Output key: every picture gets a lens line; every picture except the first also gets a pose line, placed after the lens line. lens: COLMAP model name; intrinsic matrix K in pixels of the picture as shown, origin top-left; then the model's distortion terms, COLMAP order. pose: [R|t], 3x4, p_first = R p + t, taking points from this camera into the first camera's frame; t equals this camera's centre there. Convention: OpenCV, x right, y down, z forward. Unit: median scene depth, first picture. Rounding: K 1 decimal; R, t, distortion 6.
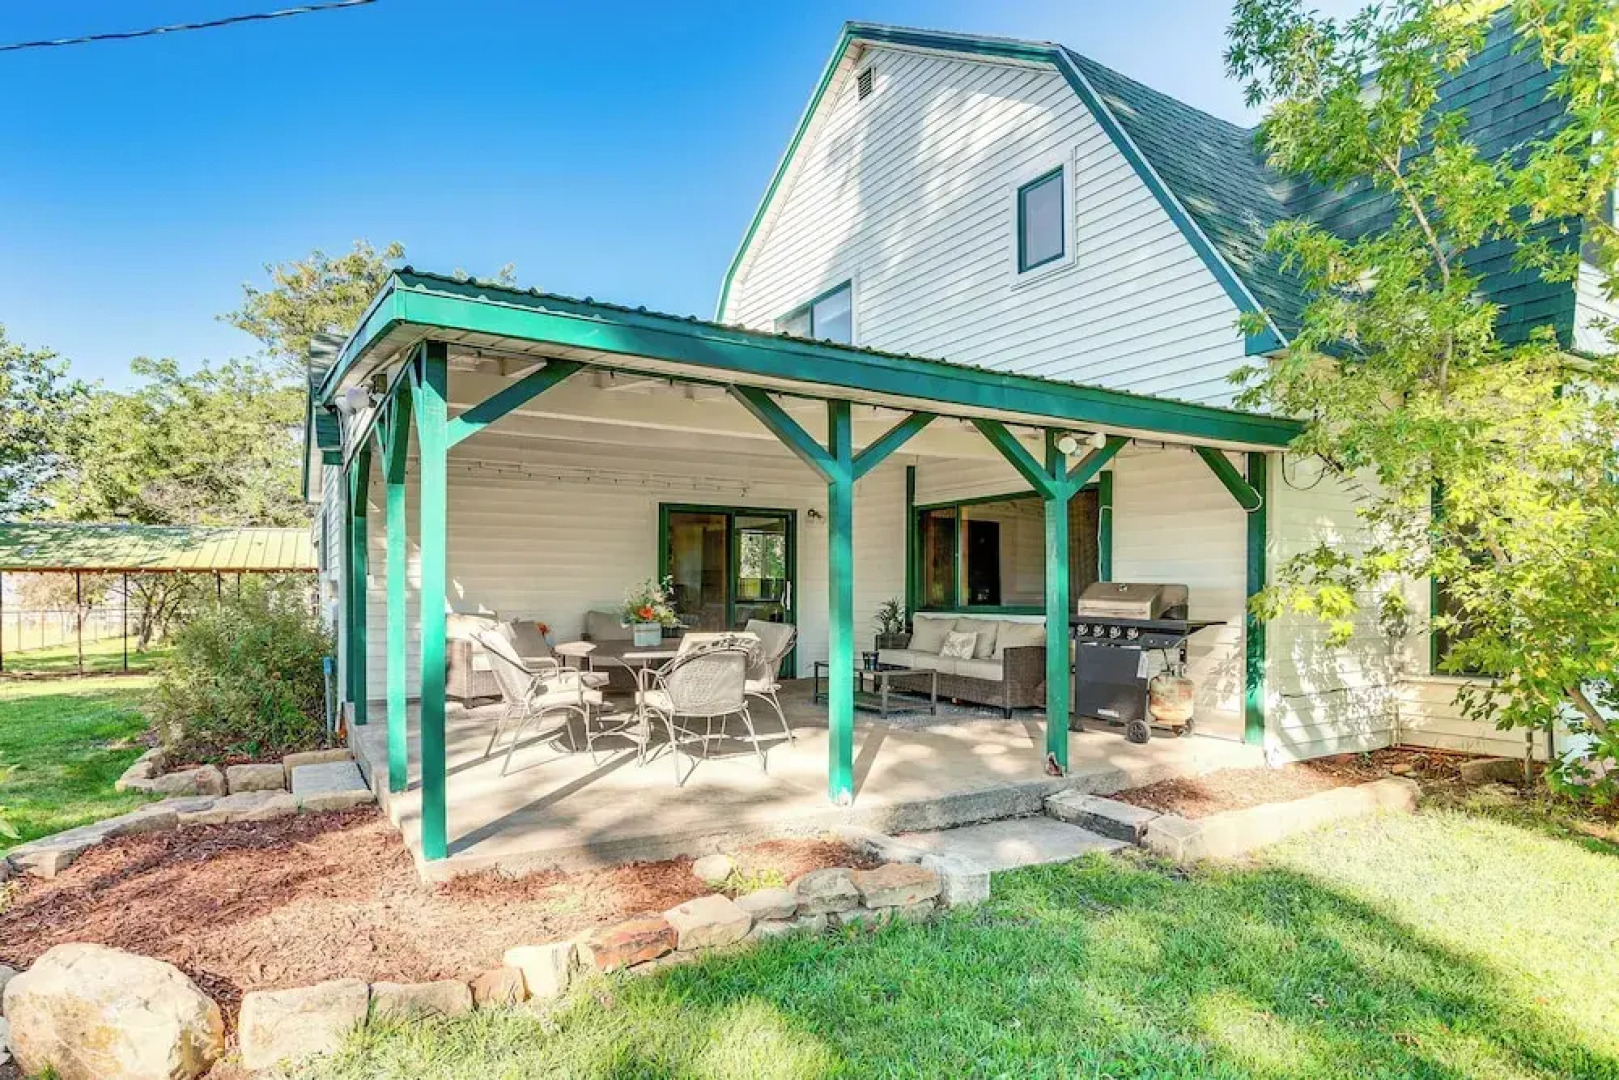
lens RADIAL K [[887.6, 0, 744.6], [0, 887.6, 559.8], [0, 0, 1]] dist [-0.002322, -0.000702]
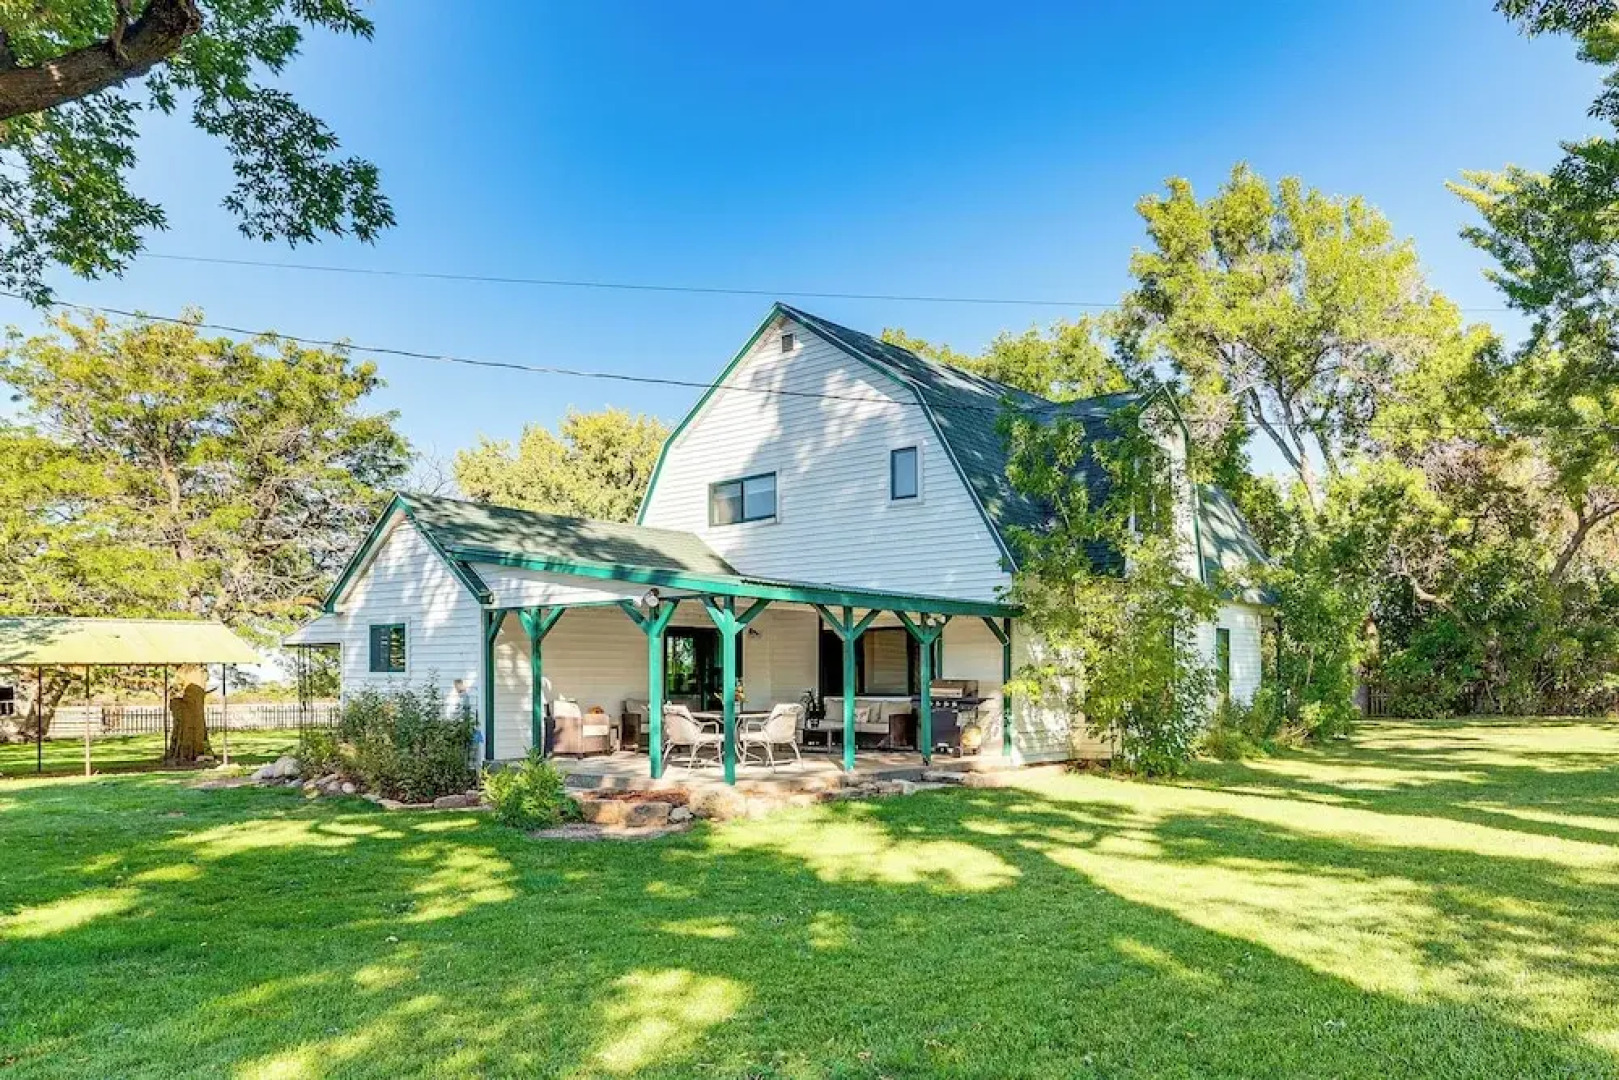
lens RADIAL K [[1205.5, 0, 809.5], [0, 1205.5, 540.0], [0, 0, 1]] dist [-0.002250, -0.000305]
pose [[0.947894, 0.030141, 0.317156, -0.772482], [-0.004739, 0.996738, -0.080564, -0.069319], [-0.318550, 0.074863, 0.944945, -1.550995]]
